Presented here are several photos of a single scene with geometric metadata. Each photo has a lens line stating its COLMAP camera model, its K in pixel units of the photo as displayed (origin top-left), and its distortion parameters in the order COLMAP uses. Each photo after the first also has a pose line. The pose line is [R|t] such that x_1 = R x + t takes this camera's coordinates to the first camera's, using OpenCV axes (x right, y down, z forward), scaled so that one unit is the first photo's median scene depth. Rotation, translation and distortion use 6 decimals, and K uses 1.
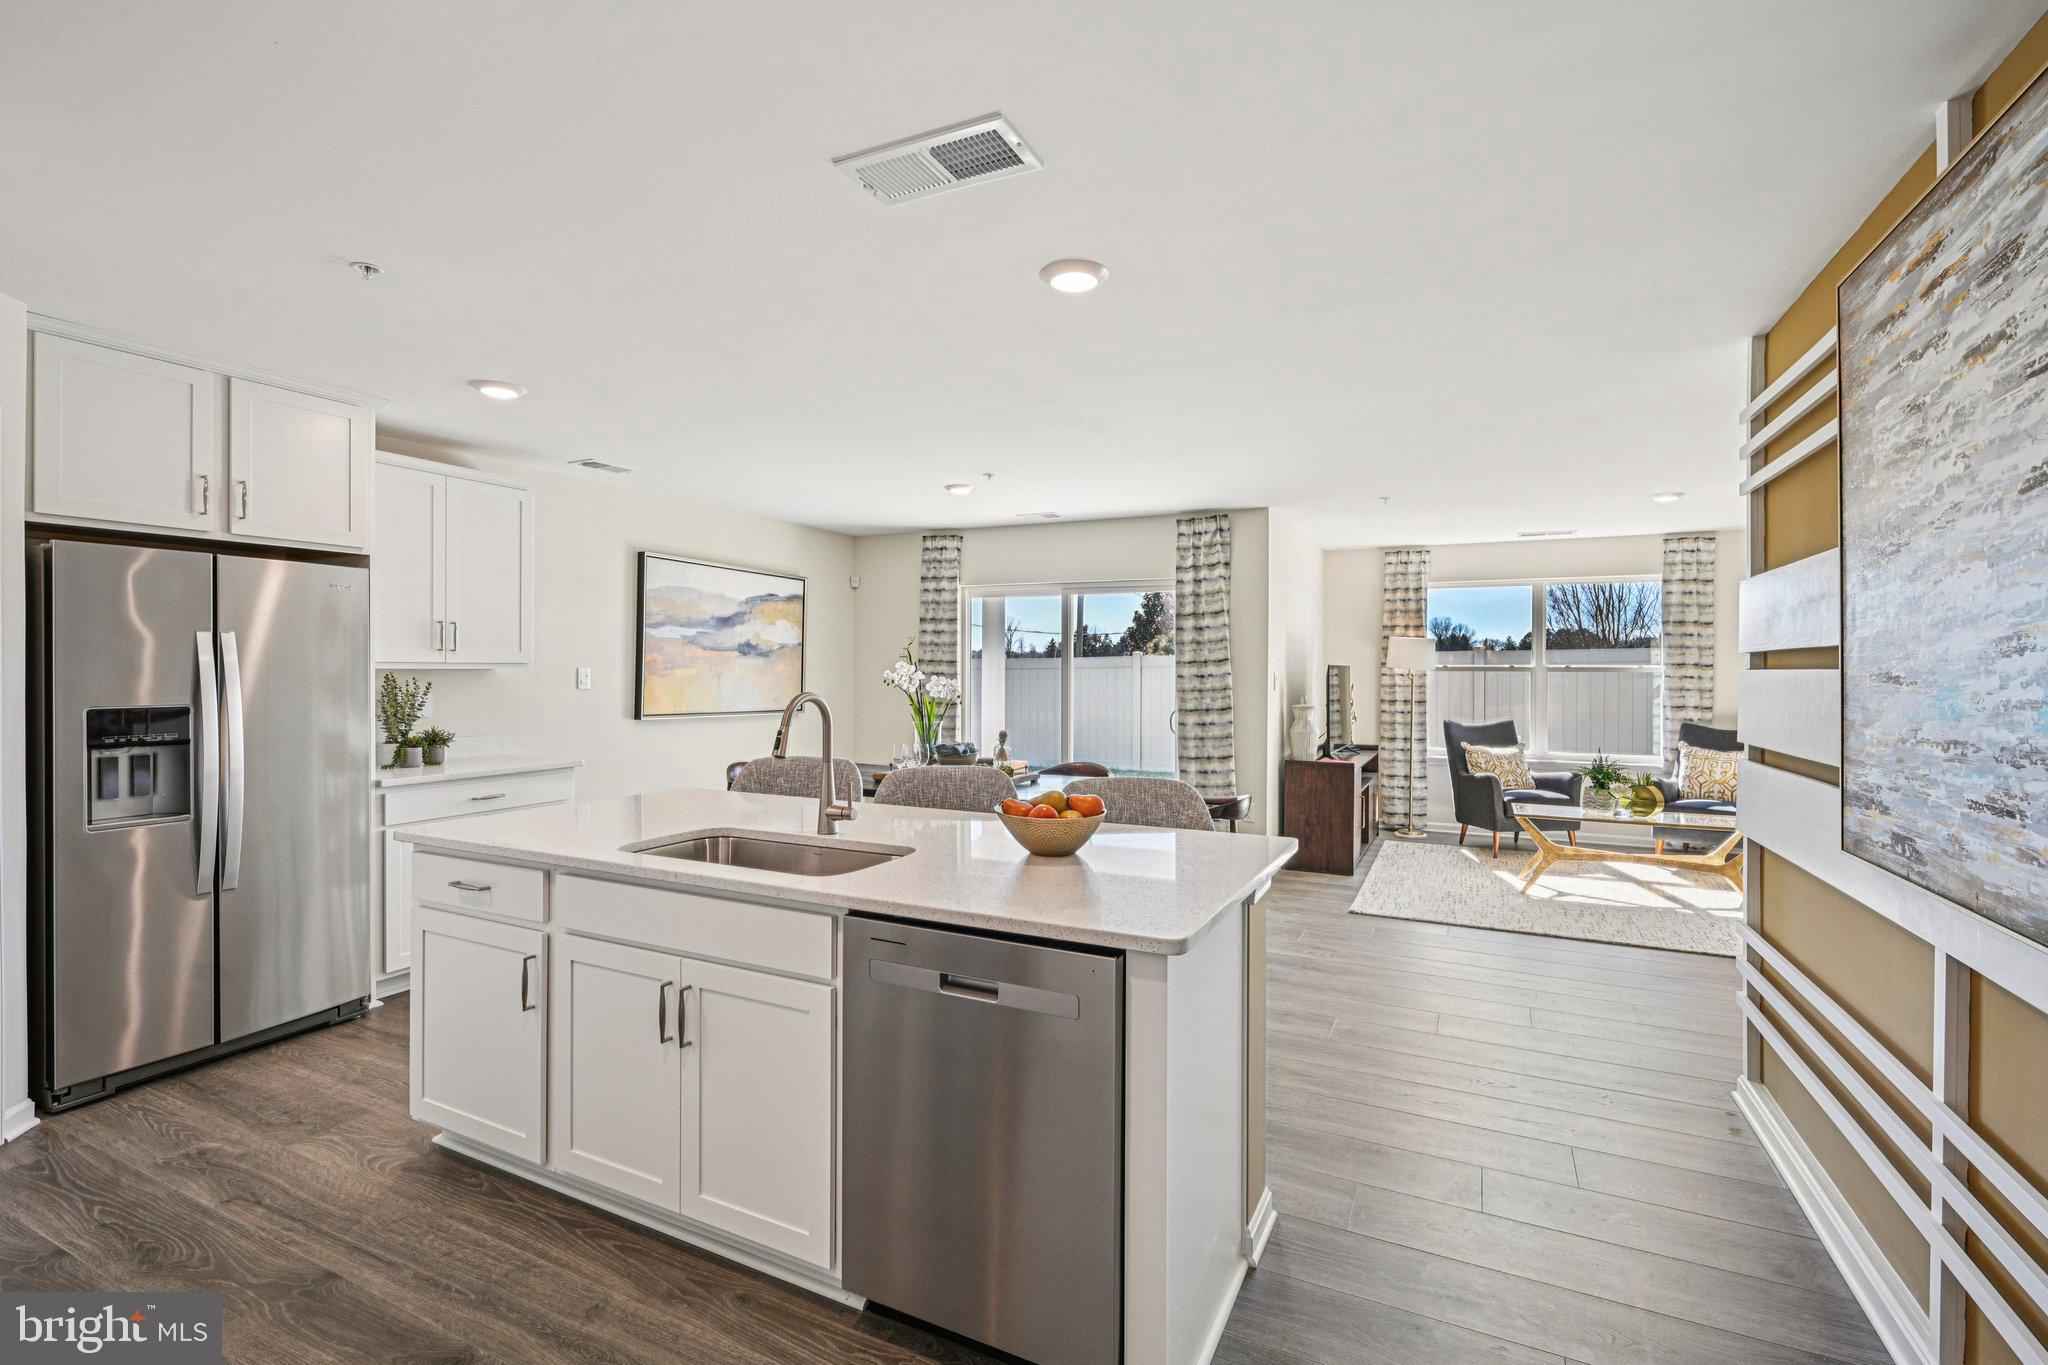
lens RADIAL K [[922.1, 0, 1029.8], [0, 922.1, 672.0], [0, 0, 1]] dist [0.000769, -0.000137]
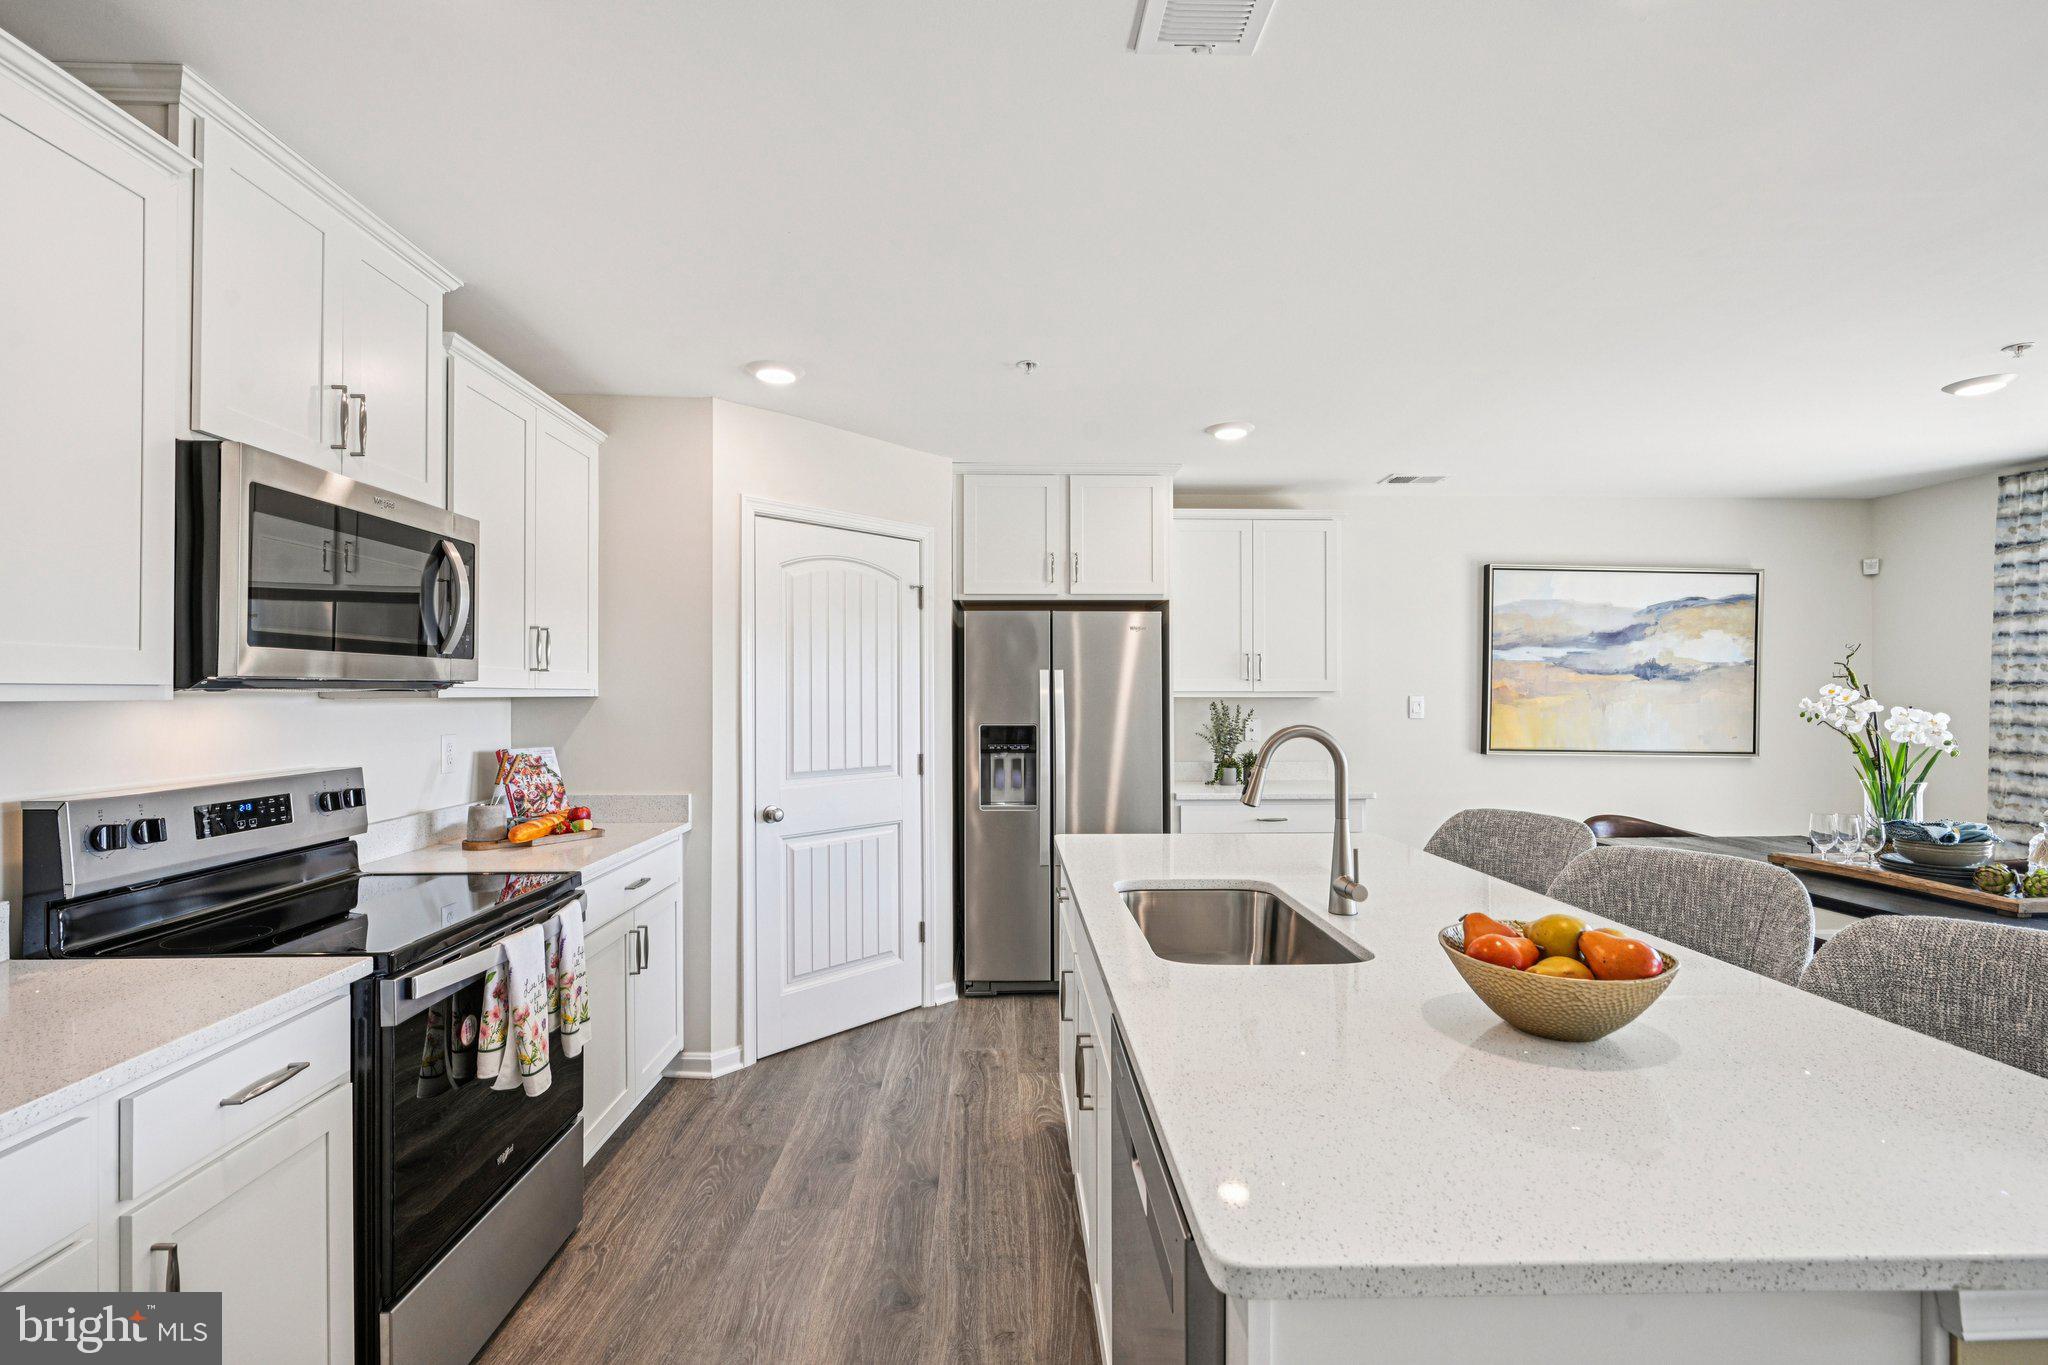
lens RADIAL K [[922.1, 0, 1021.5], [0, 922.1, 690.6], [0, 0, 1]] dist [0.000769, -0.000137]
pose [[0.469712, -0.008192, -0.882782, 0.134864], [-0.001631, 0.999947, -0.010148, 0.000315], [0.882818, 0.006206, 0.469673, 0.170585]]
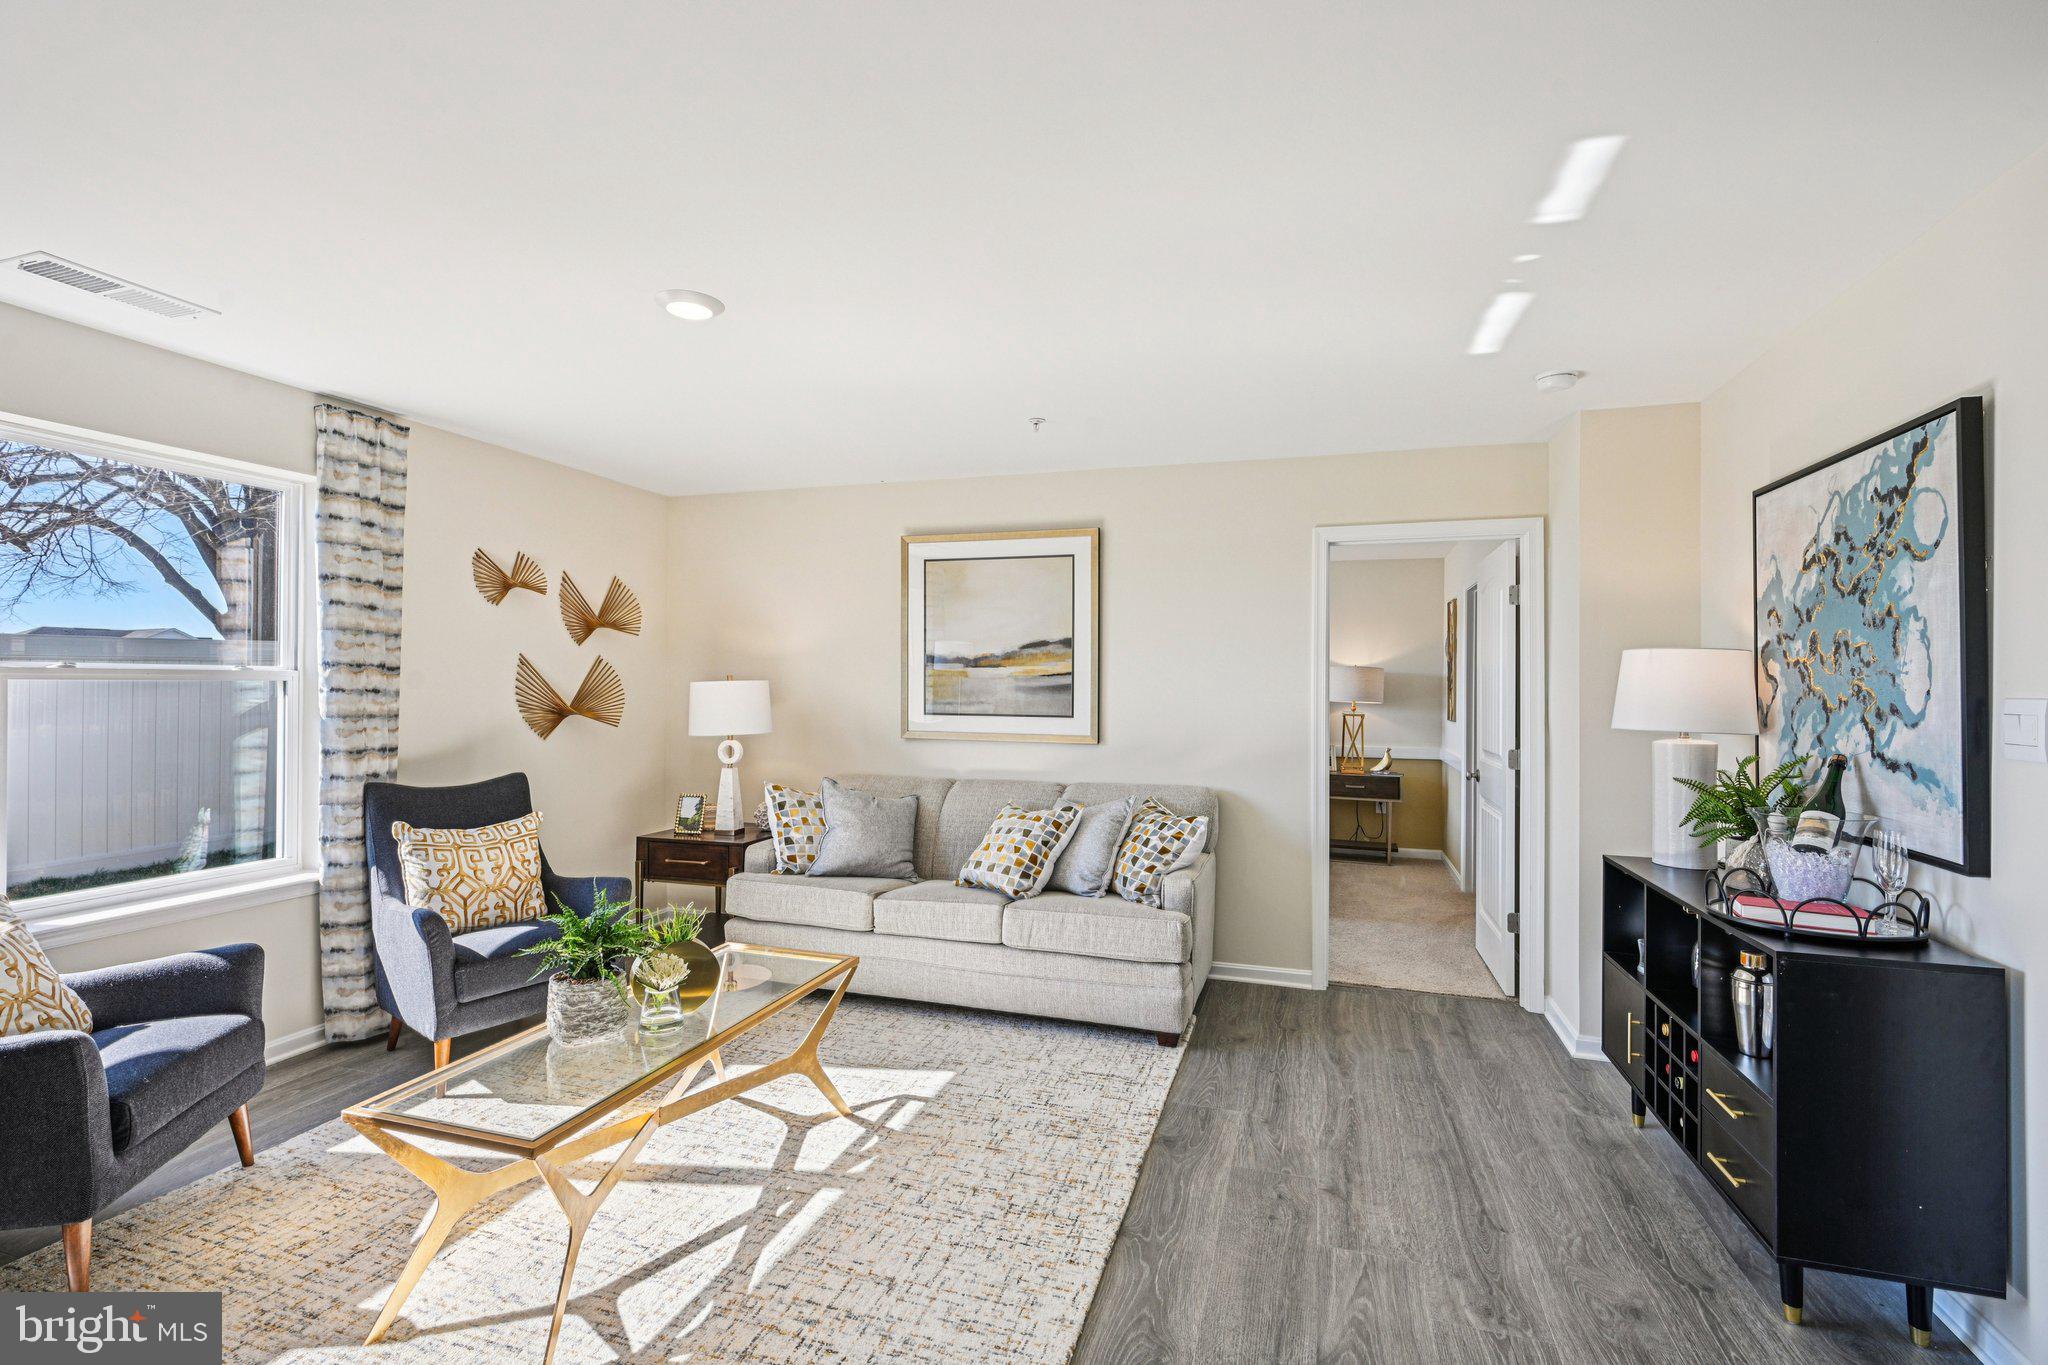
lens RADIAL K [[922.1, 0, 1026.8], [0, 922.1, 684.9], [0, 0, 1]] dist [0.000769, -0.000137]
pose [[-0.143777, -0.006851, 0.989586, 0.184112], [-0.004242, 0.999971, 0.006307, -0.002786], [-0.989601, -0.003291, -0.143802, 0.806504]]
